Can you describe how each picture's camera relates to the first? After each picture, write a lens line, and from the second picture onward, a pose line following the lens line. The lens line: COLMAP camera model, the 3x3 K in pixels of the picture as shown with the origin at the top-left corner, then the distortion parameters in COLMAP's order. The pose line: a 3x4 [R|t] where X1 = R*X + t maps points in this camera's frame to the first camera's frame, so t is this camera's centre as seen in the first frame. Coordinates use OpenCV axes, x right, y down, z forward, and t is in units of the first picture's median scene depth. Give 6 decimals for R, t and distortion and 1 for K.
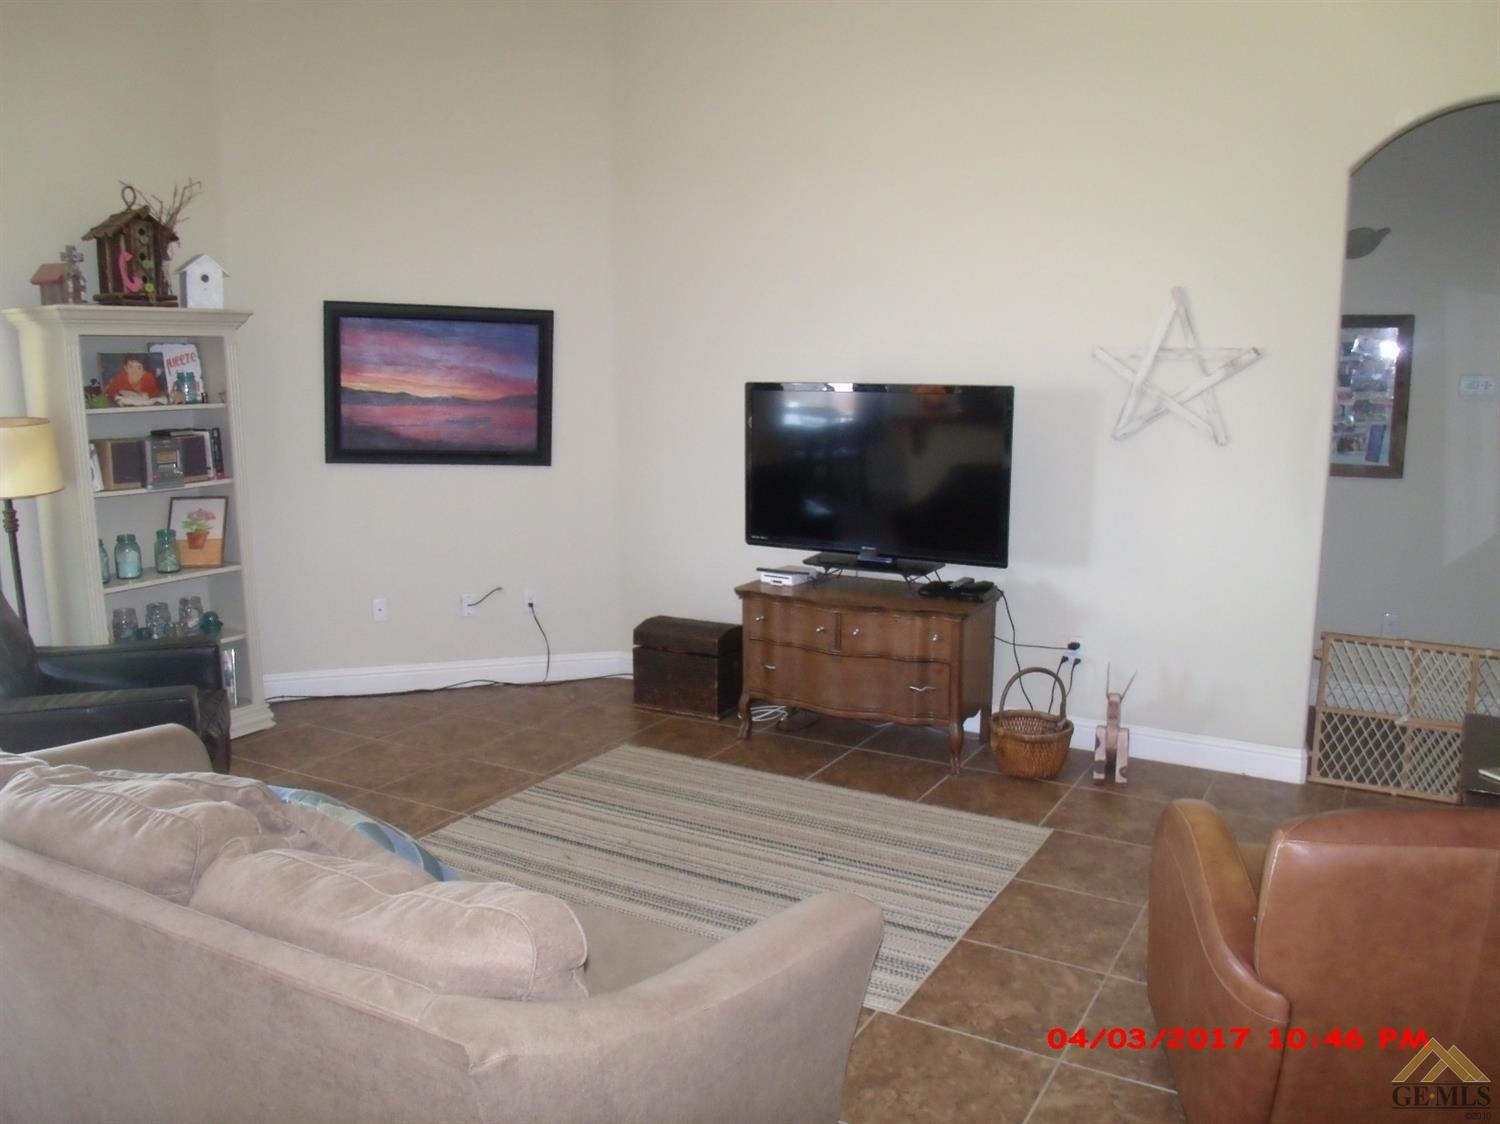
lens RADIAL K [[1189.3, 0, 761.2], [0, 1189.3, 560.6], [0, 0, 1]] dist [-0.036774, -0.005507]
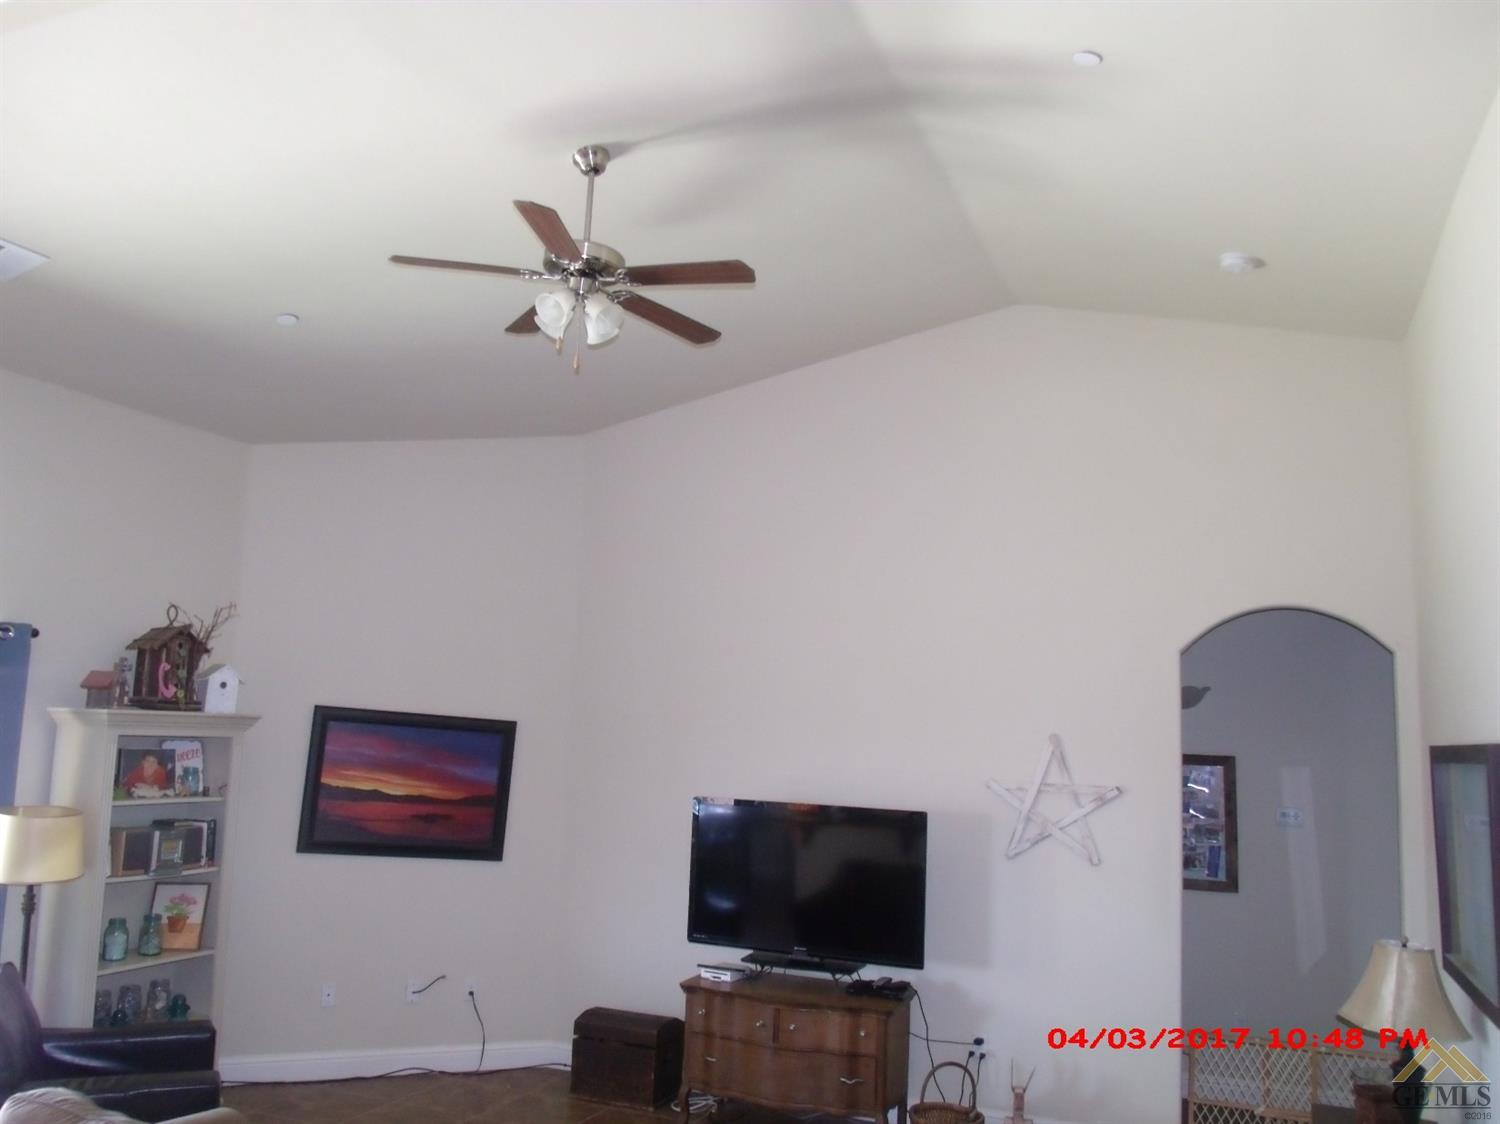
lens RADIAL K [[1189.3, 0, 741.4], [0, 1189.3, 566.4], [0, 0, 1]] dist [-0.036774, -0.005507]
pose [[0.992197, 0.055747, 0.111522, -0.112132], [-0.019990, 0.954029, -0.299047, -0.019404], [-0.123066, 0.294484, 0.947699, -0.176168]]
